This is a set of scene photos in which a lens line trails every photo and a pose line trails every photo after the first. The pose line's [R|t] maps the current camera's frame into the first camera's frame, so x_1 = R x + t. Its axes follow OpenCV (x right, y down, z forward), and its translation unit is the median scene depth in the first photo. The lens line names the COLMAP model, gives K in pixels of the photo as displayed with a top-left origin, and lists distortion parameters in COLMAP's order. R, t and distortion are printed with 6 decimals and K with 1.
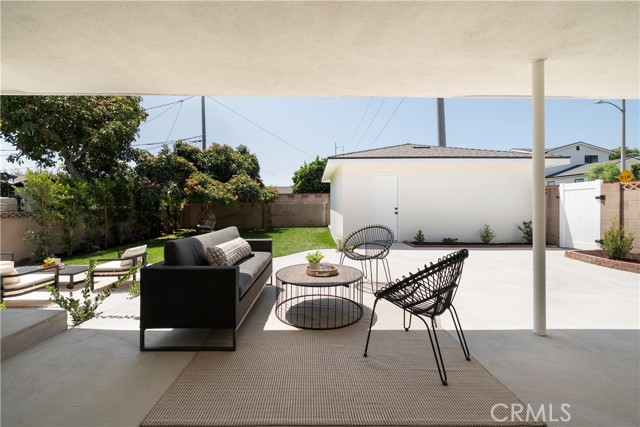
lens RADIAL K [[262.7, 0, 320.0], [0, 262.7, 213.5], [0, 0, 1]] dist [0.000129, 0.000012]
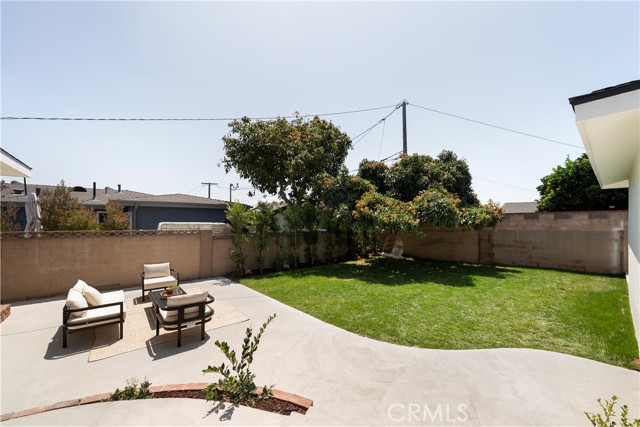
lens RADIAL K [[247.6, 0, 320.4], [0, 247.6, 225.8], [0, 0, 1]] dist [-0.000310, -0.000074]
pose [[0.630365, 0.014580, -0.776162, 0.032682], [-0.034646, 0.999356, -0.009365, -0.025662], [0.775525, 0.032795, 0.630464, 0.284892]]
